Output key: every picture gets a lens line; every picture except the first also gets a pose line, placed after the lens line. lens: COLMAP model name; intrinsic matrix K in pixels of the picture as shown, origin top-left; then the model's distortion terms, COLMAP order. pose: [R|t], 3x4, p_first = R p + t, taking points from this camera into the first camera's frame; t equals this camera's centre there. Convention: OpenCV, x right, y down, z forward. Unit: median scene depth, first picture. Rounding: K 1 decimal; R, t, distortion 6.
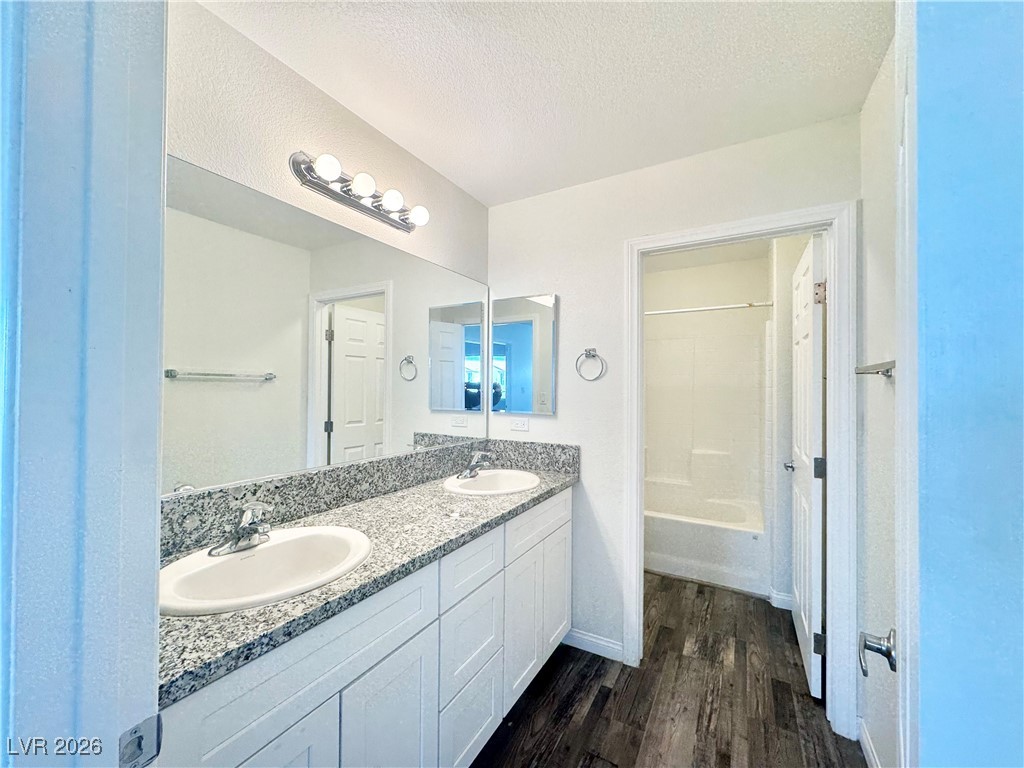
lens RADIAL K [[409.9, 0, 512.0], [0, 409.9, 384.0], [0, 0, 1]] dist [-0.000636, -0.000044]
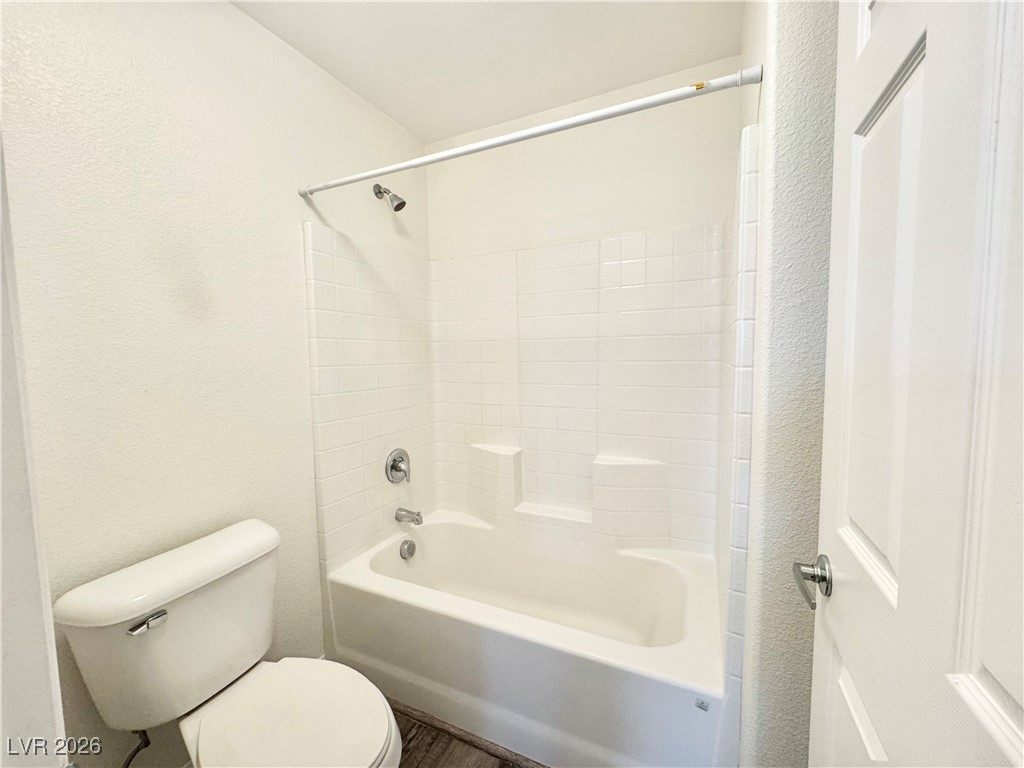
lens RADIAL K [[409.9, 0, 512.0], [0, 409.9, 384.0], [0, 0, 1]] dist [-0.000636, -0.000044]
pose [[0.996792, -0.029780, 0.074289, 0.281311], [0.023555, 0.996246, 0.083300, 0.020611], [-0.076490, -0.081283, 0.993752, 0.466913]]
